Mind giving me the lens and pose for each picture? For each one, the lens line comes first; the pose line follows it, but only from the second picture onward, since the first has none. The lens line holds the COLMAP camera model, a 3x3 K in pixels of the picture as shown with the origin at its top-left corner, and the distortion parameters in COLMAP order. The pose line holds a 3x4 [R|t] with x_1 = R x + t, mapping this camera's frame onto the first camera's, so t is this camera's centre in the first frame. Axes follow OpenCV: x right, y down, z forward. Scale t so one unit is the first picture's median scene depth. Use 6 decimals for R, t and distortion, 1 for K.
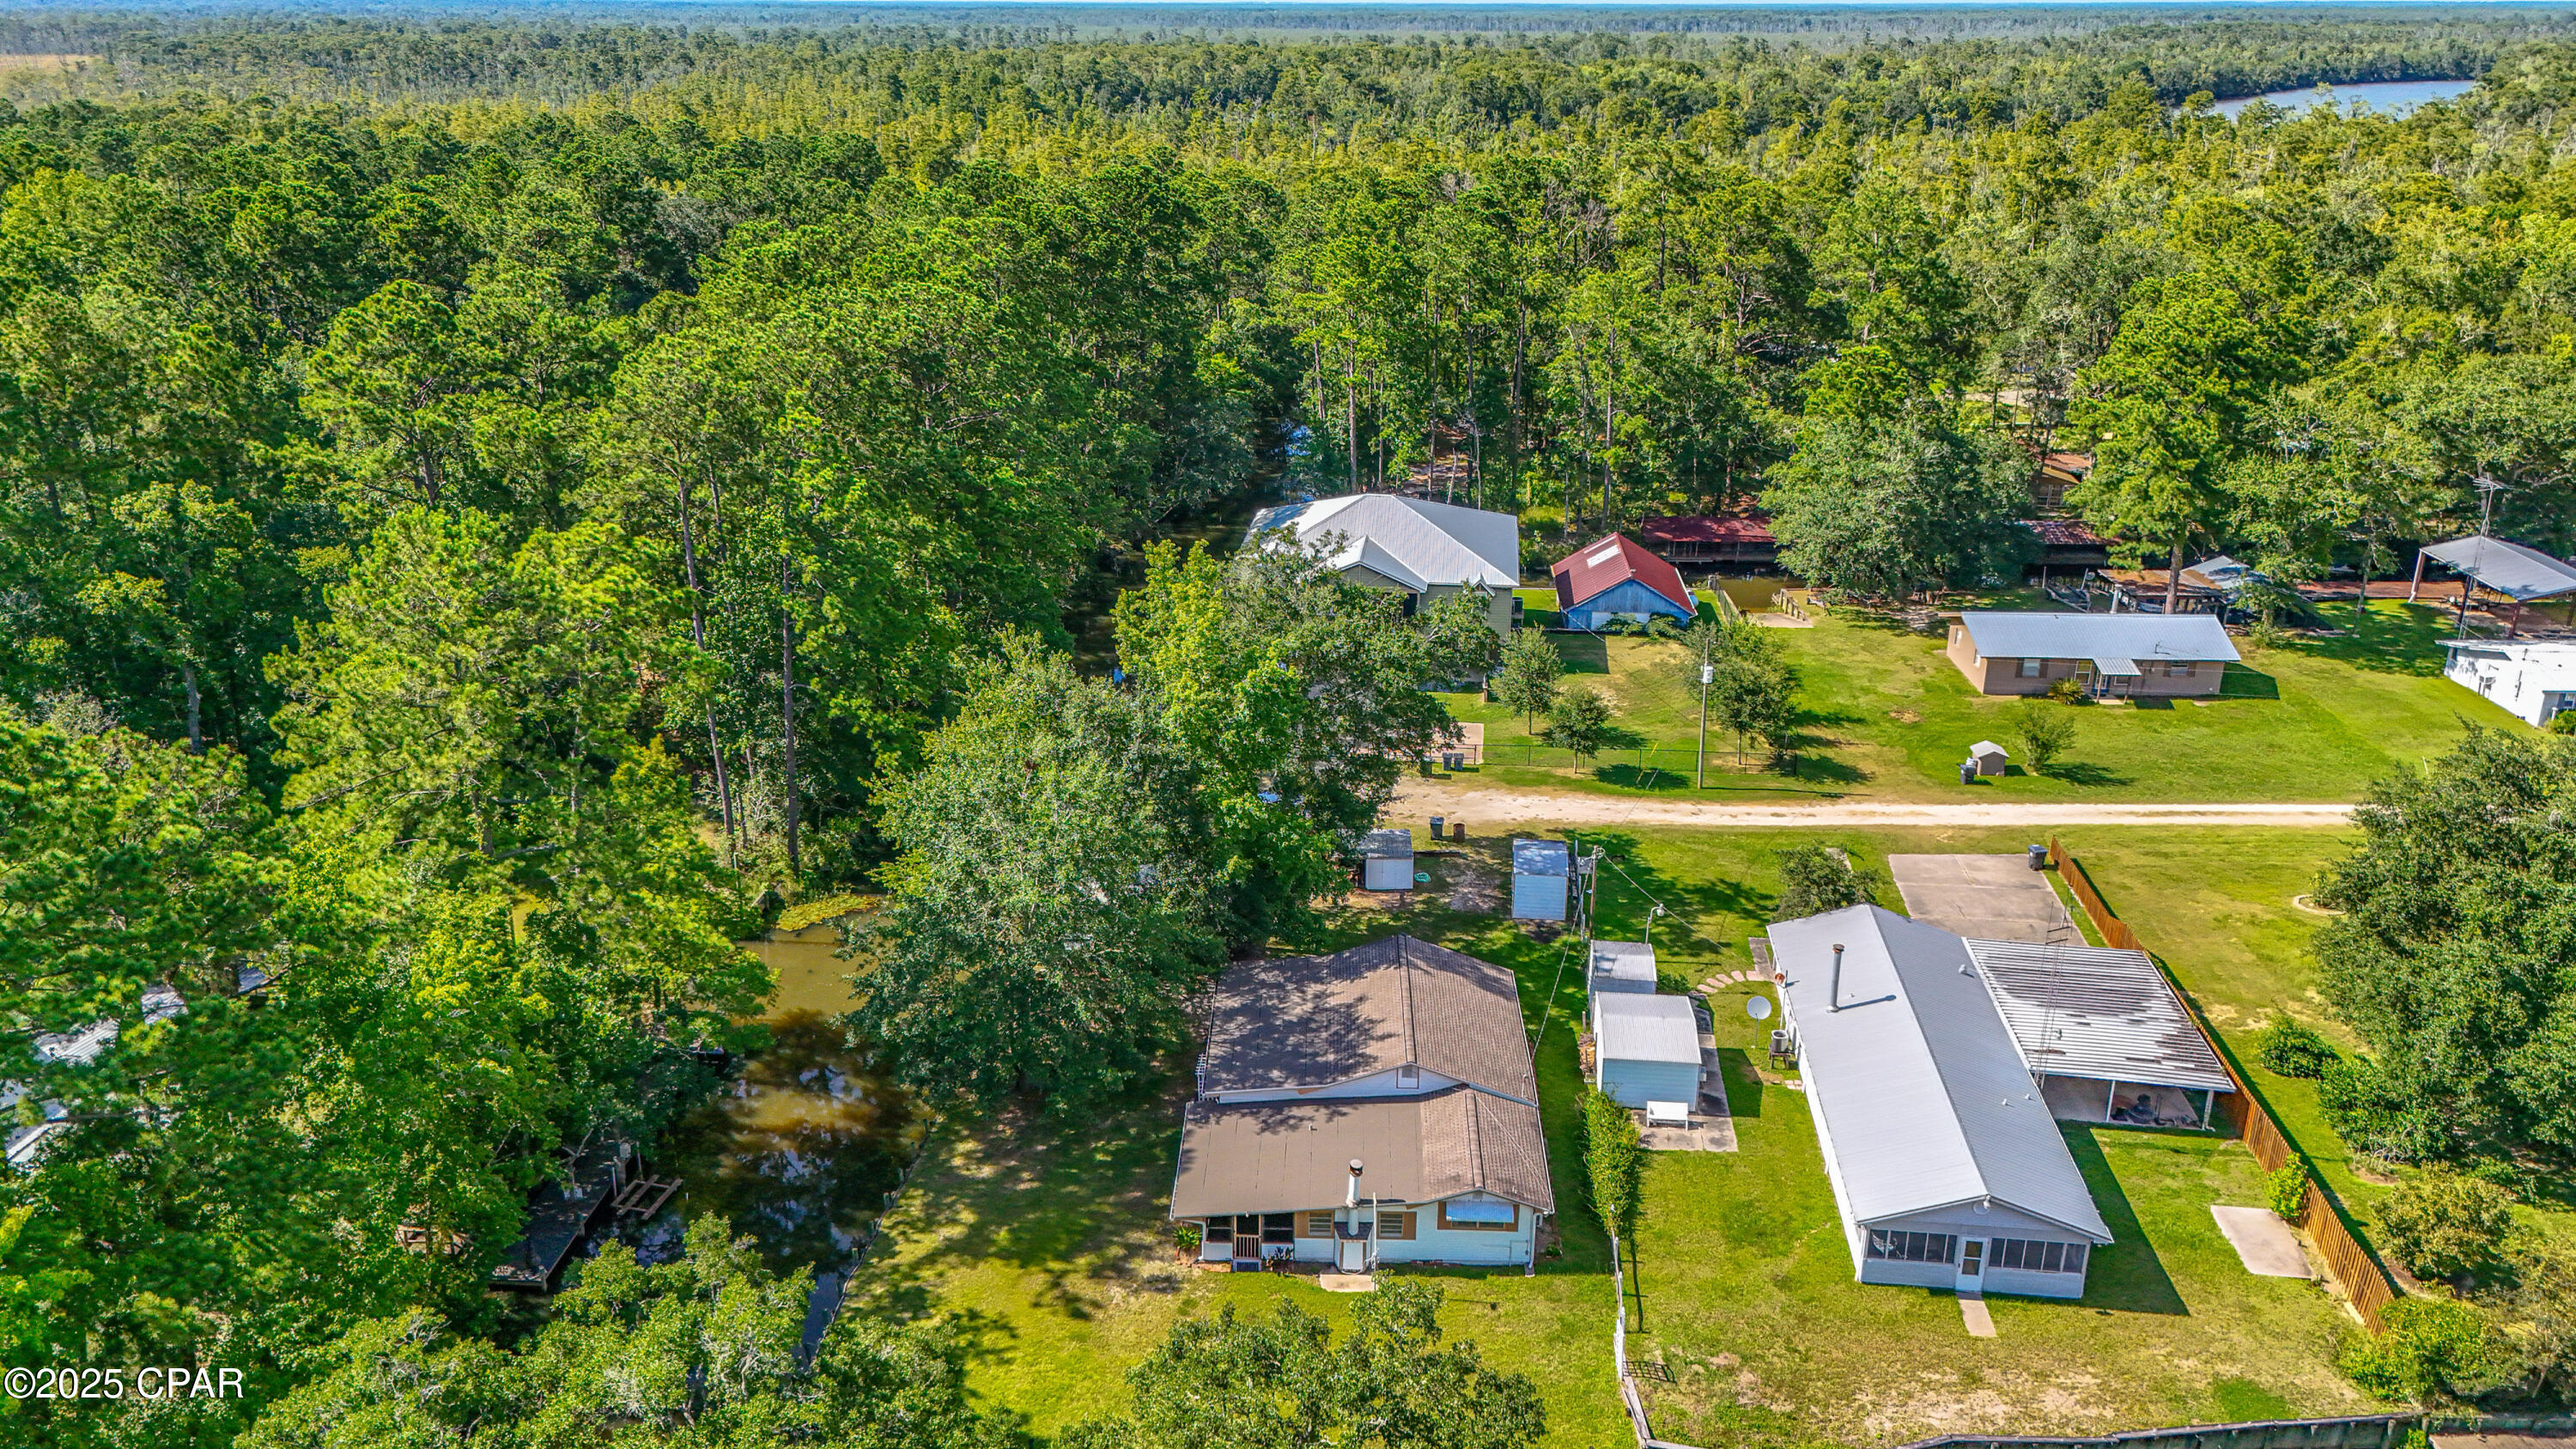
lens RADIAL K [[1938.7, 0, 1278.7], [0, 1938.7, 726.9], [0, 0, 1]] dist [0.056796, -0.050020]
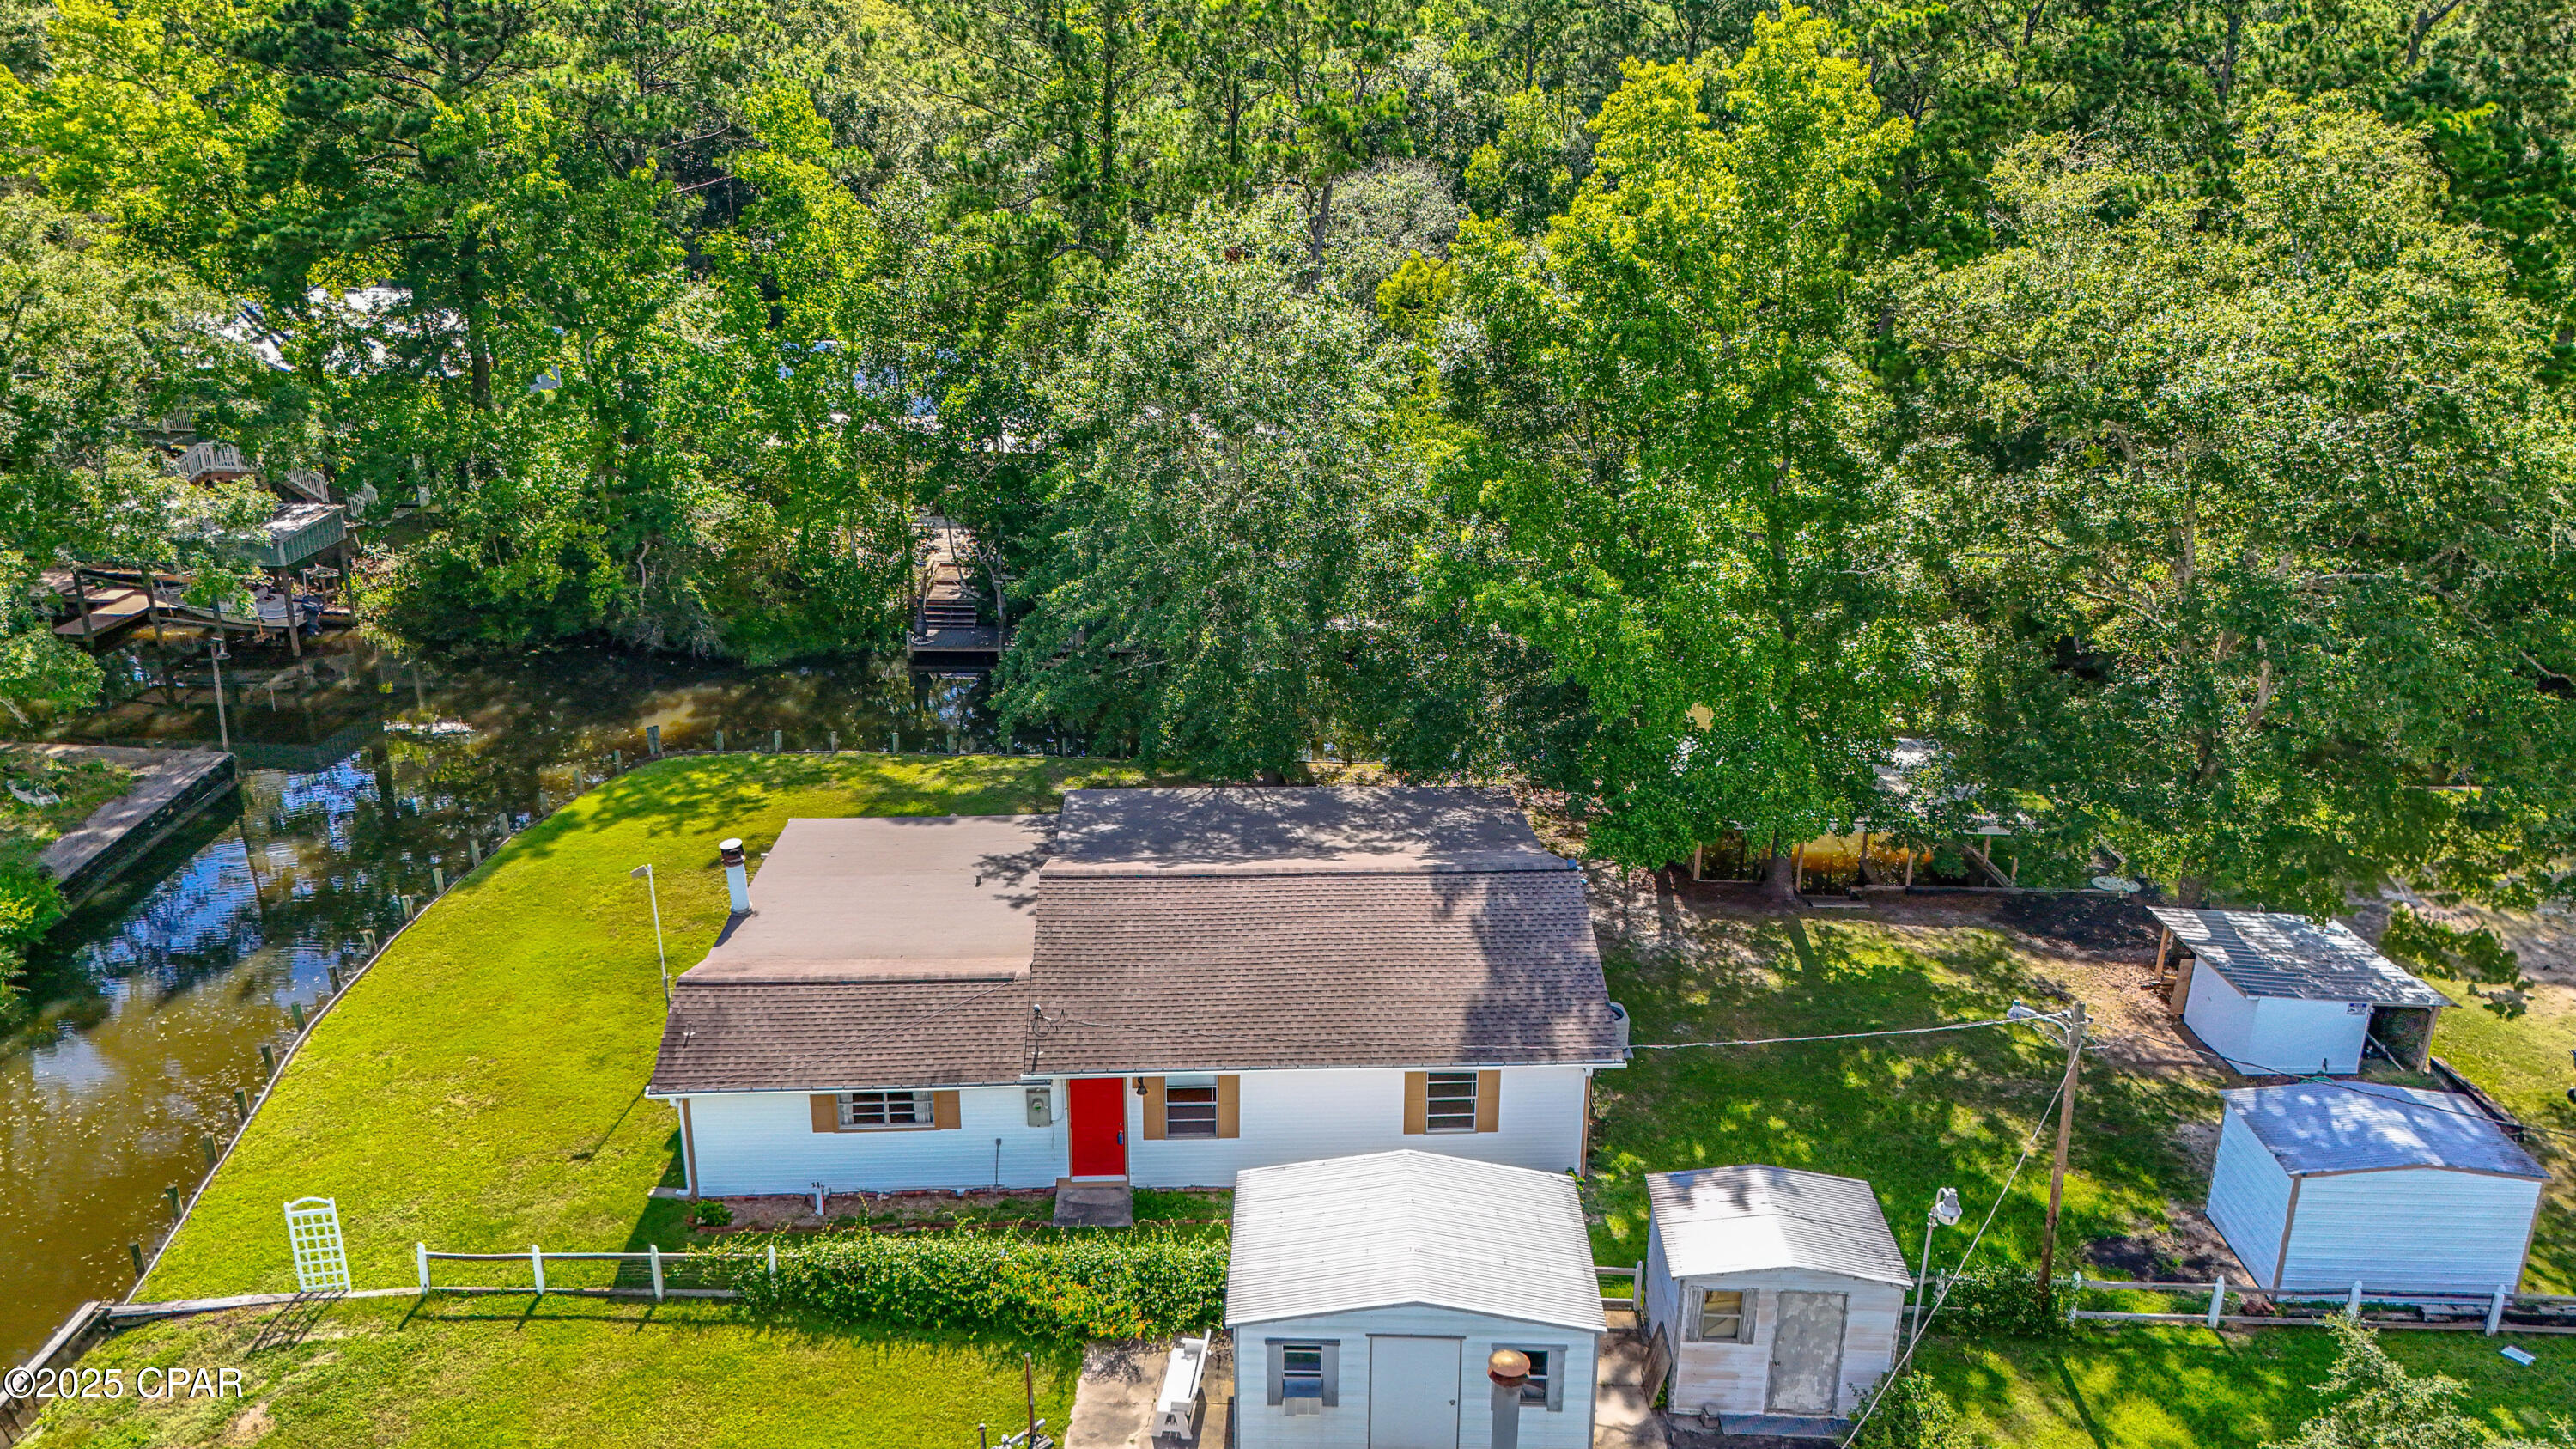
lens RADIAL K [[1938.7, 0, 1273.5], [0, 1938.7, 742.8], [0, 0, 1]] dist [0.056796, -0.050020]
pose [[0.075982, 0.339133, -0.937665, 0.469202], [-0.370824, 0.882543, 0.289148, -0.022770], [0.925590, 0.325739, 0.192816, 0.822271]]
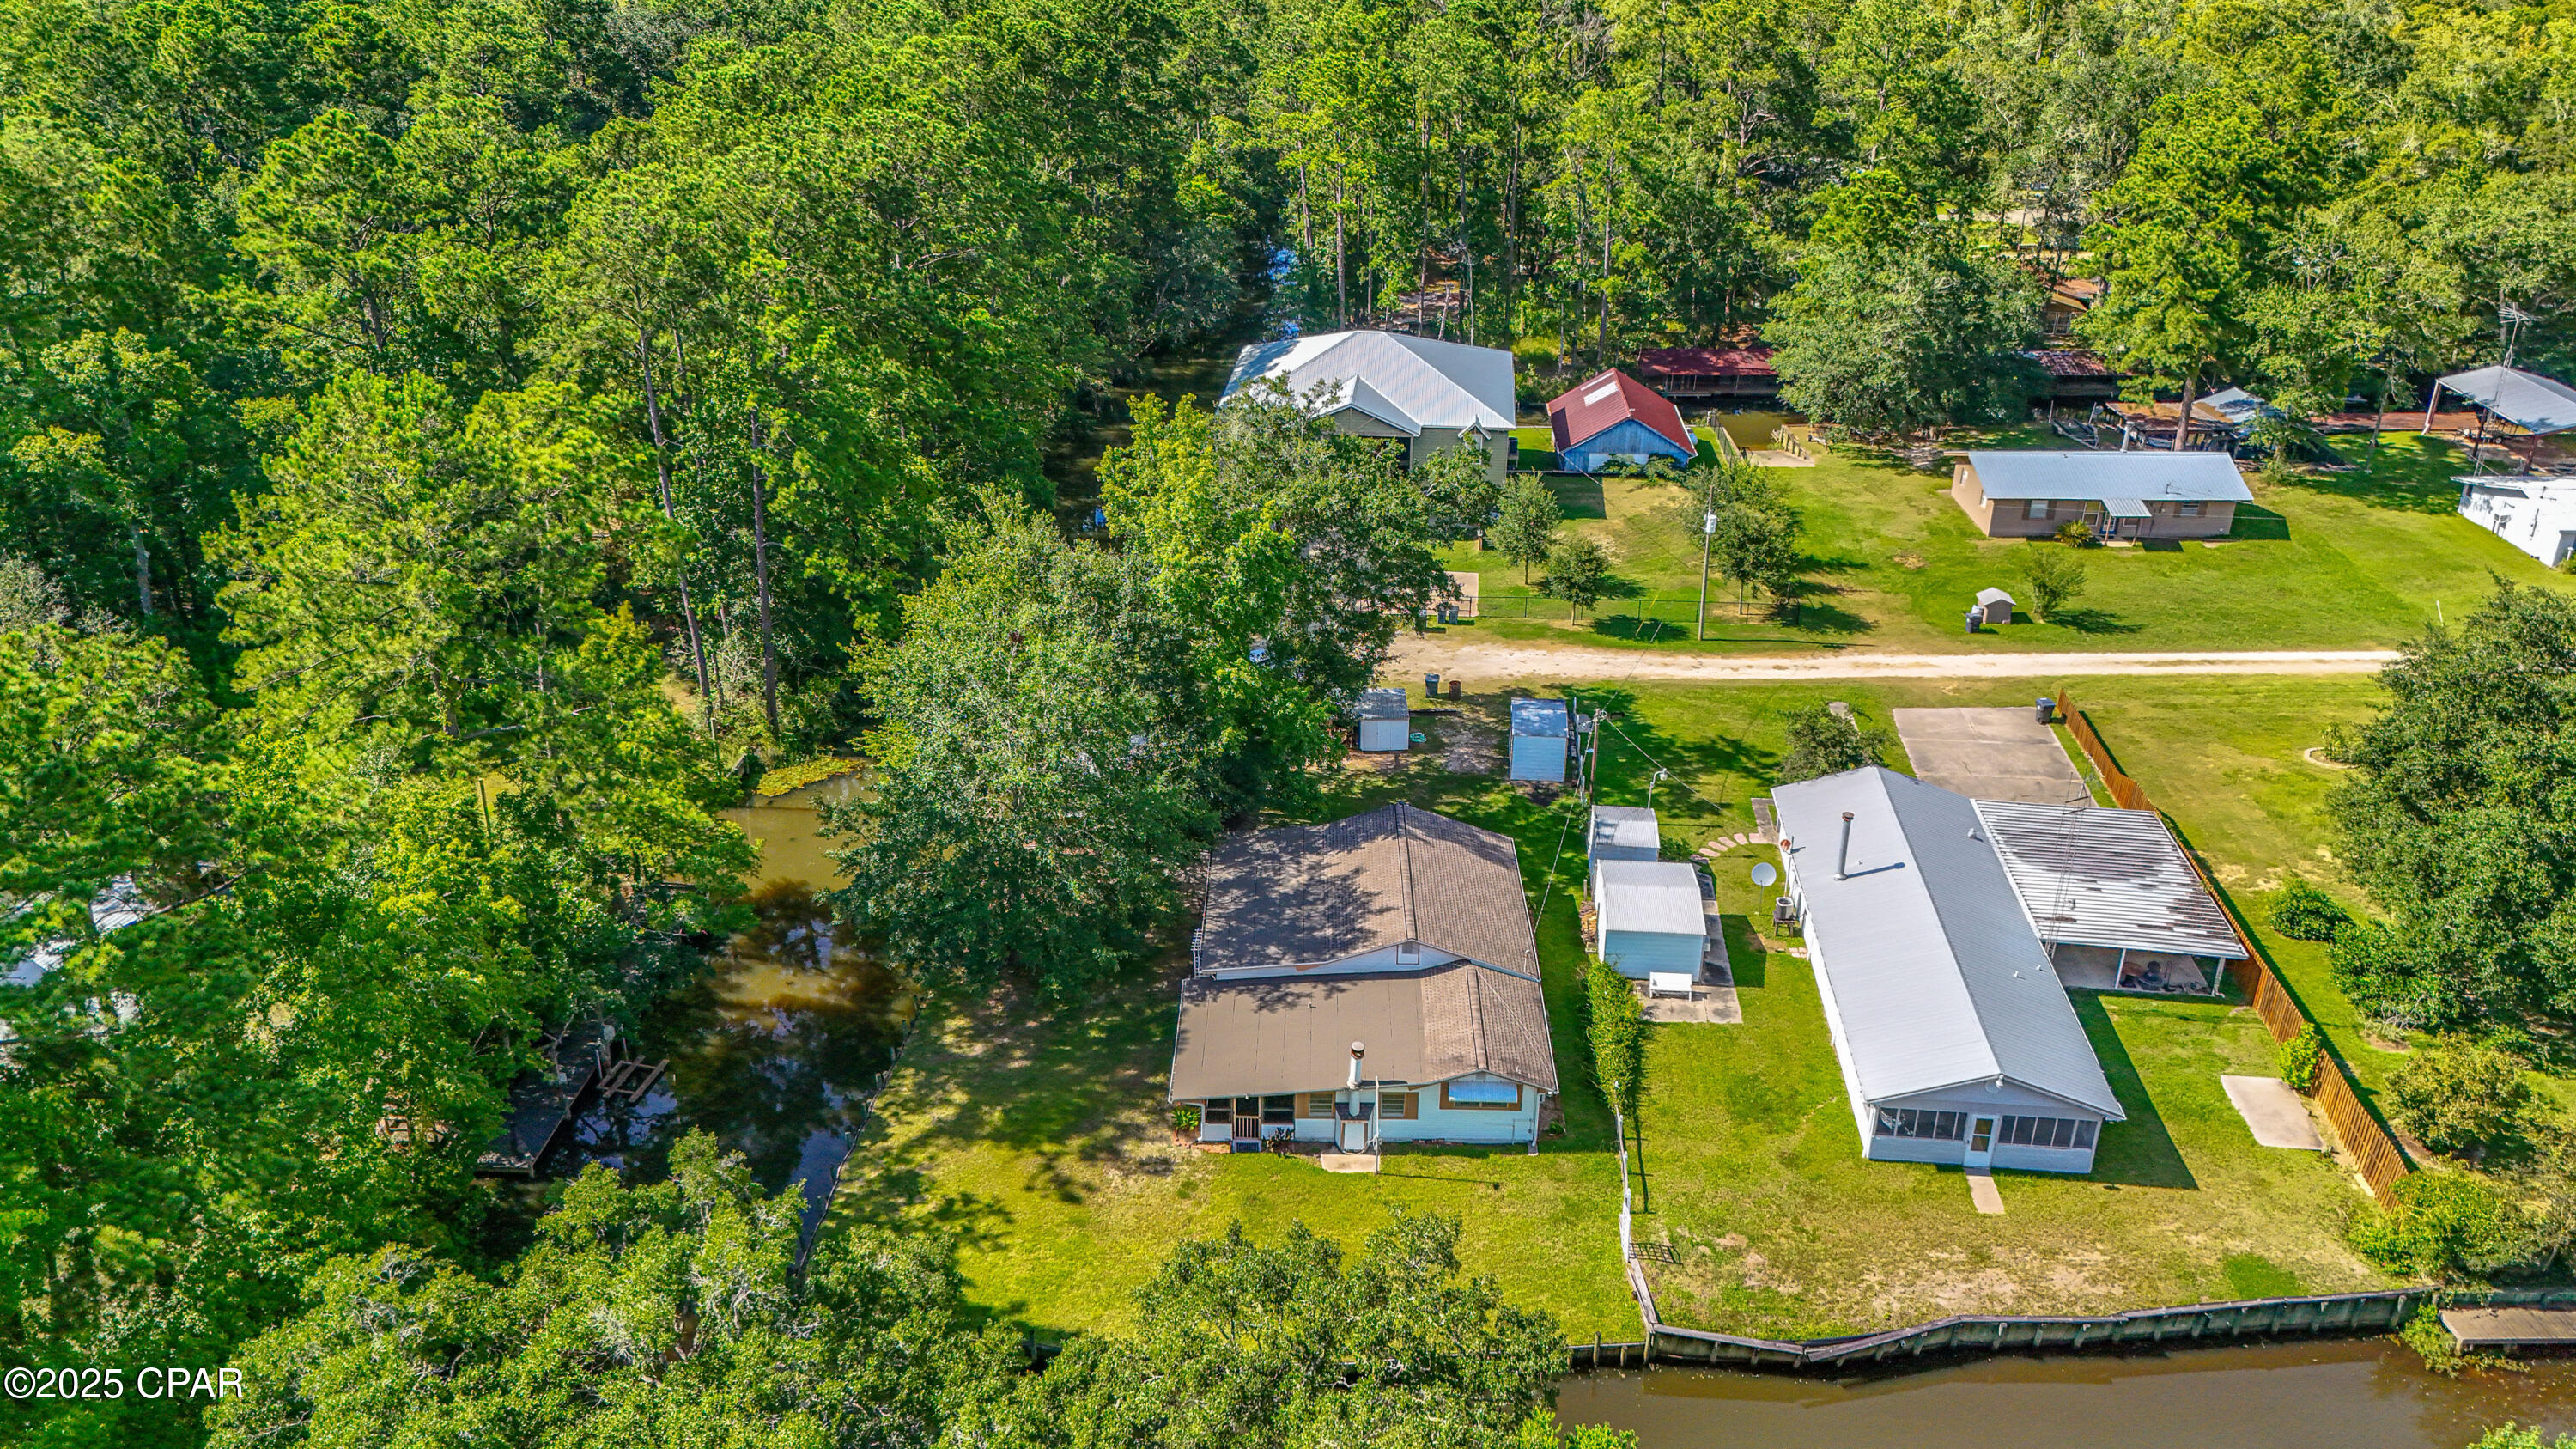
lens RADIAL K [[1938.7, 0, 1278.3], [0, 1938.7, 734.1], [0, 0, 1]] dist [0.056796, -0.050020]
pose [[0.999930, -0.006589, 0.009797, -0.006828], [0.005623, 0.995414, 0.095498, -0.020408], [-0.010382, -0.095436, 0.995381, 0.032603]]
